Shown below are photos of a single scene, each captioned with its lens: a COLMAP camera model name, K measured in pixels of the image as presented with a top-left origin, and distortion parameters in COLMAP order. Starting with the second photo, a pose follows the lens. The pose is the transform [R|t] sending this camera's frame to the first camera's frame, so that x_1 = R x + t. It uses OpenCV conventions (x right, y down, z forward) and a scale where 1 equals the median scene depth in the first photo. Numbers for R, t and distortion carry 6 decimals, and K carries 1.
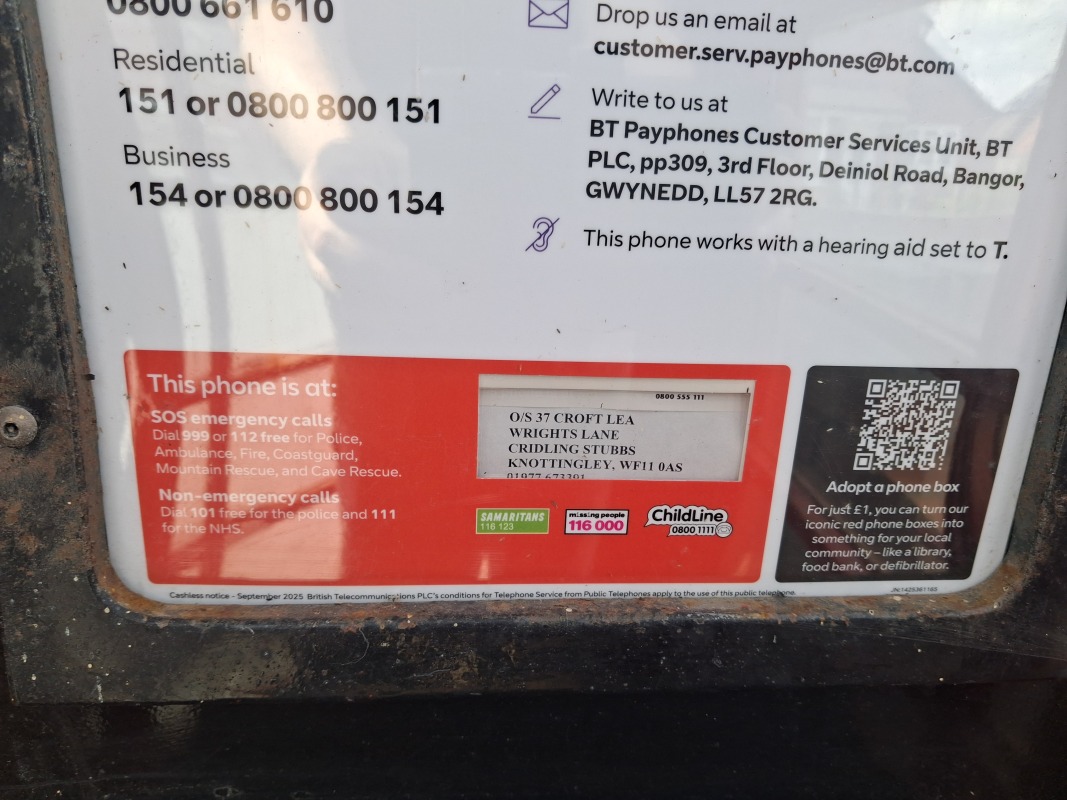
lens RADIAL K [[825.9, 0, 544.7], [0, 825.9, 399.9], [0, 0, 1]] dist [0.003120, -0.005579]
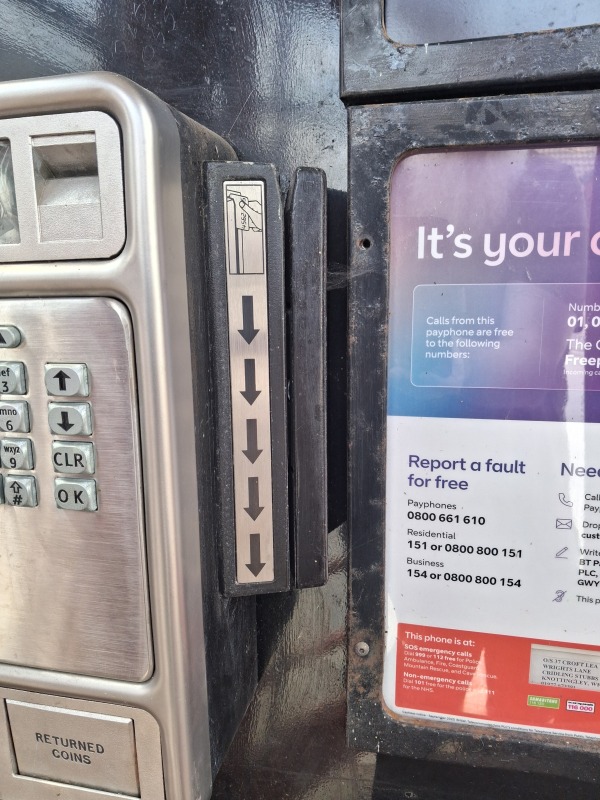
lens RADIAL K [[624.9, 0, 292.5], [0, 624.9, 404.3], [0, 0, 1]] dist [-0.006886, -0.006271]
pose [[0.951796, 0.002492, -0.306721, -0.194315], [-0.041964, 0.991623, -0.122161, -0.499939], [0.303847, 0.129144, 0.943927, -1.154680]]
